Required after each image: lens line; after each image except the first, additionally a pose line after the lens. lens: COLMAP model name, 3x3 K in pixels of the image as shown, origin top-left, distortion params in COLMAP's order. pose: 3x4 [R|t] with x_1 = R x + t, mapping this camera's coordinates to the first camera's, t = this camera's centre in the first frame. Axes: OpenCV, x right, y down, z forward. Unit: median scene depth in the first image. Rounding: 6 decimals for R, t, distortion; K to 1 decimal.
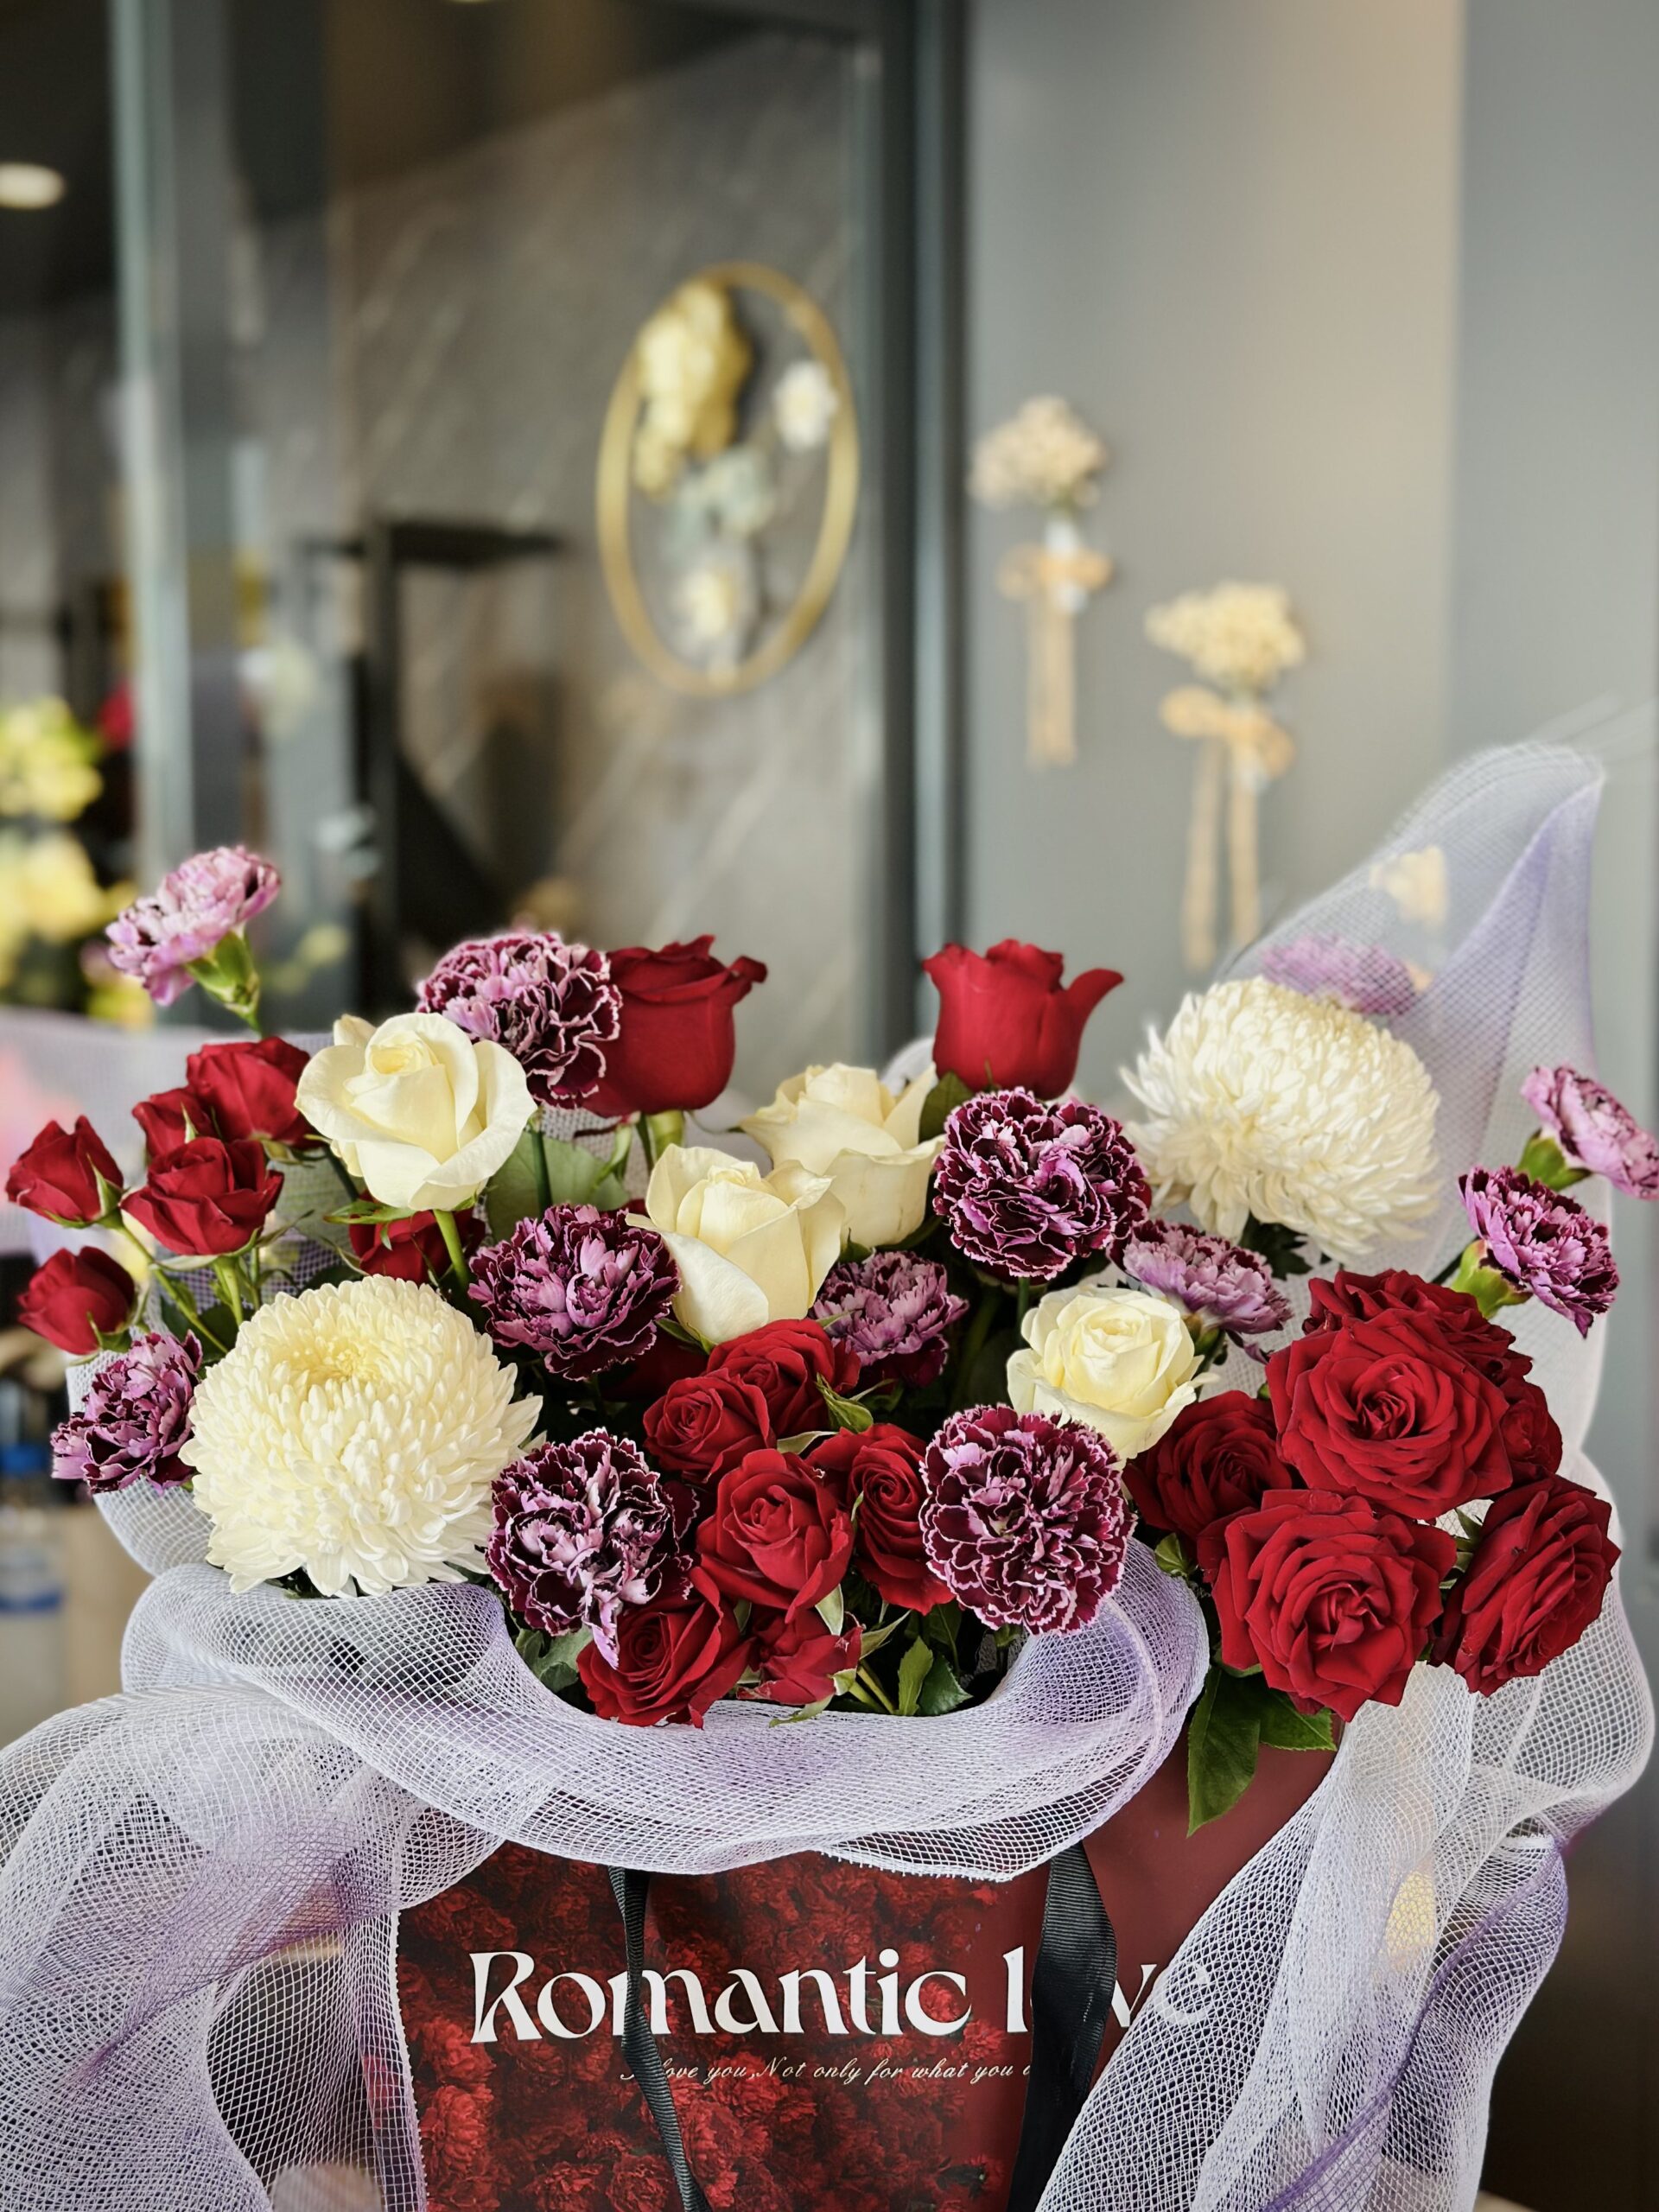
lens RADIAL K [[3173.3, 0, 829.8], [0, 3173.3, 1168.0], [0, 0, 1]] dist [0.132693, 0.000000]
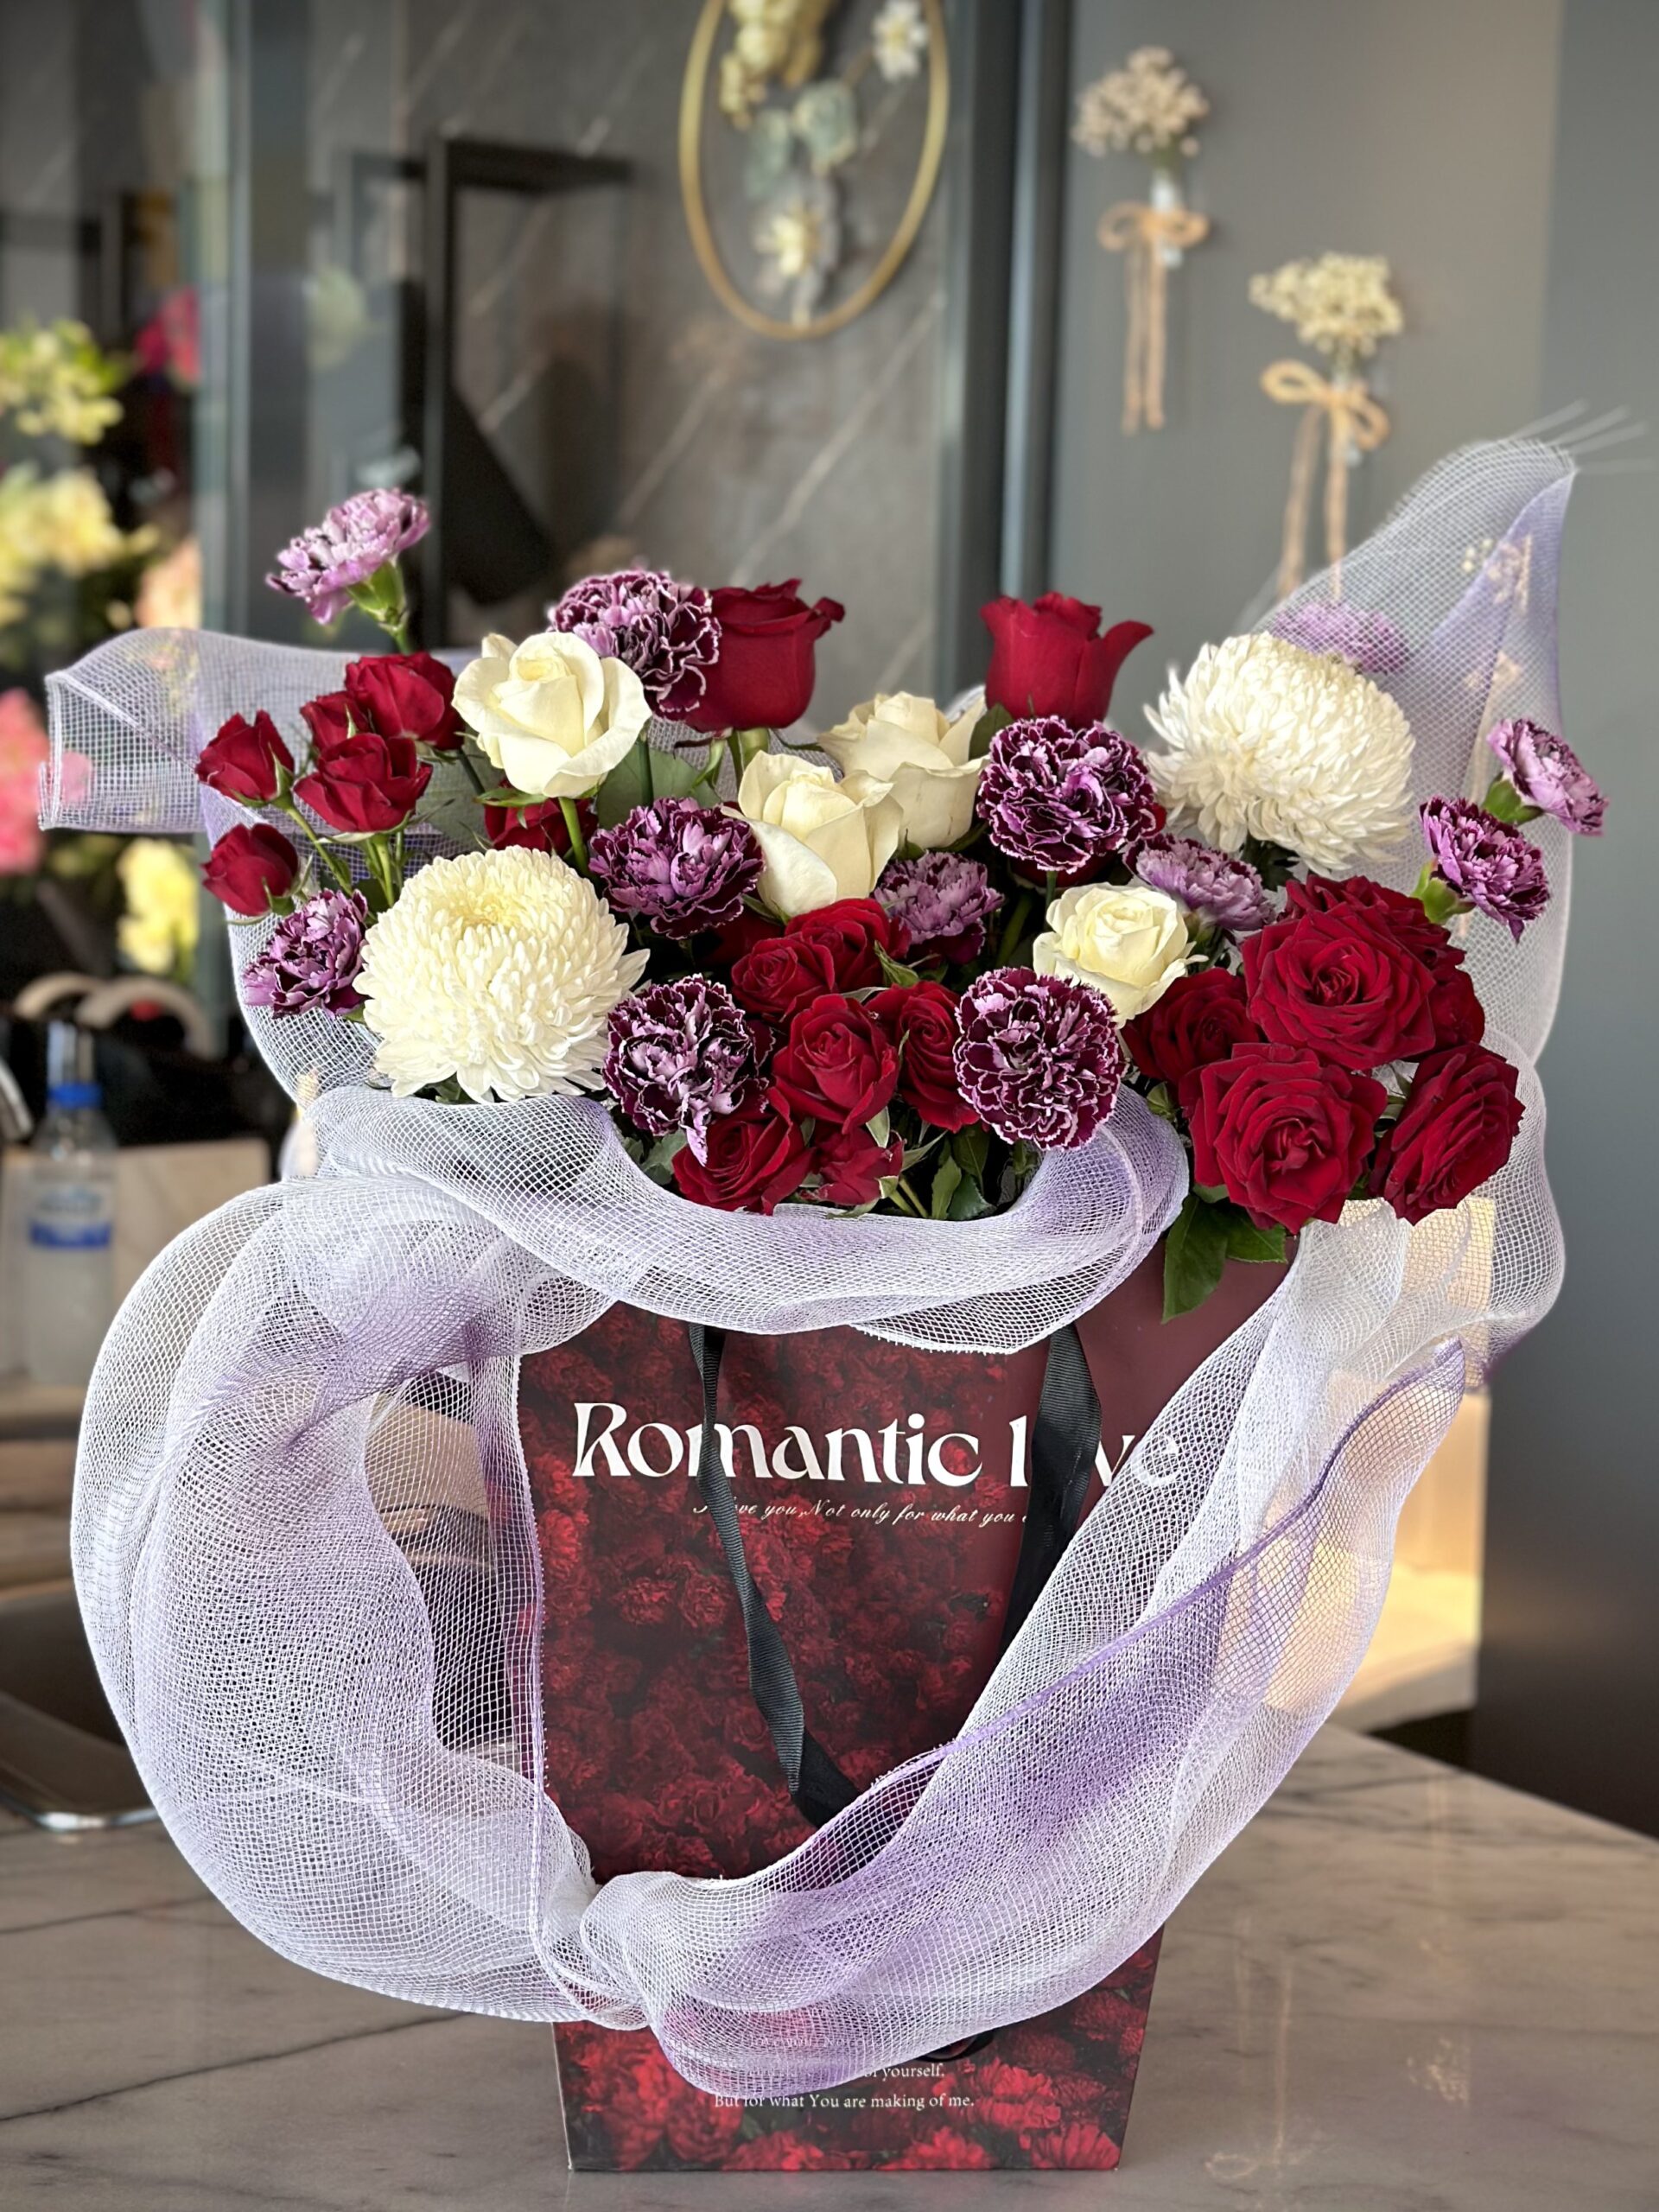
lens RADIAL K [[3719.8, 0, 894.6], [0, 3719.8, 985.7], [0, 0, 1]] dist [0.128672, 0.000000]
pose [[0.999321, 0.036848, -0.000109, 0.003983], [-0.036833, 0.998980, 0.026103, 0.041399], [0.001071, -0.026081, 0.999659, -0.395581]]
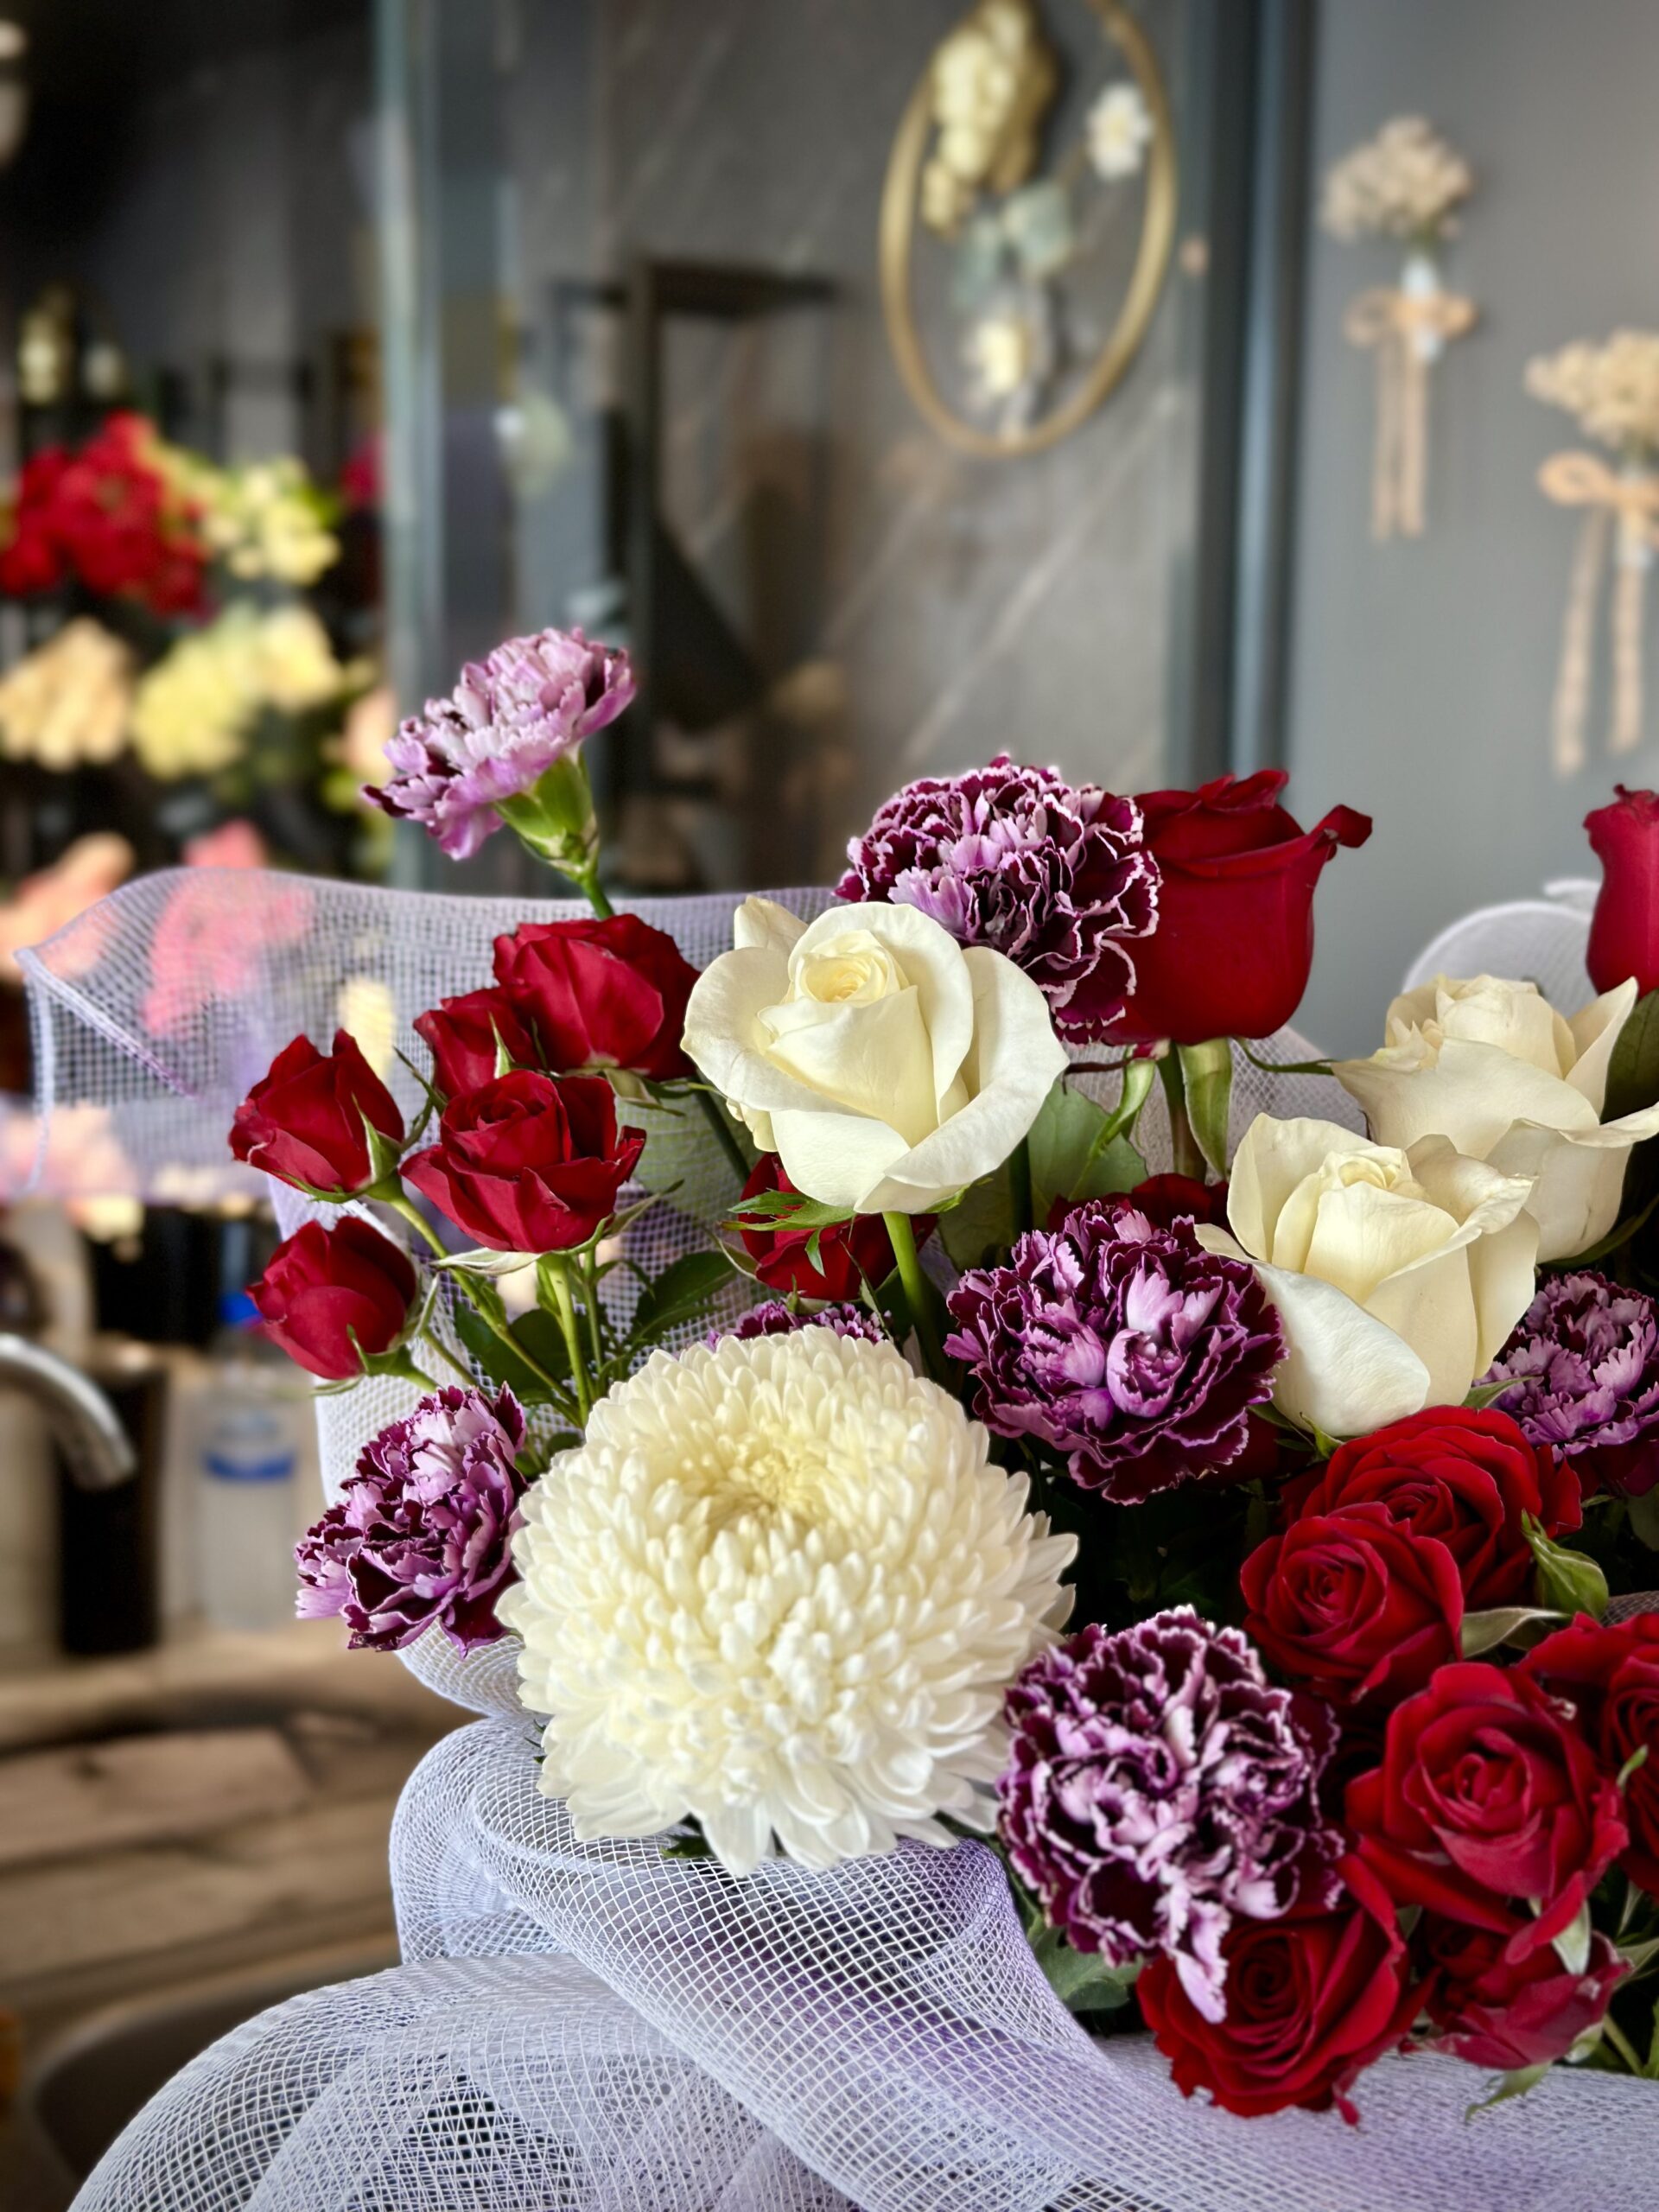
lens RADIAL K [[3094.8, 0, 840.2], [0, 3094.8, 1106.3], [0, 0, 1]] dist [0.120478, 0.000000]
pose [[0.997891, 0.025915, -0.059514, -0.094311], [-0.022703, 0.998281, 0.054029, -0.039290], [0.060812, -0.052564, 0.996764, 0.370202]]
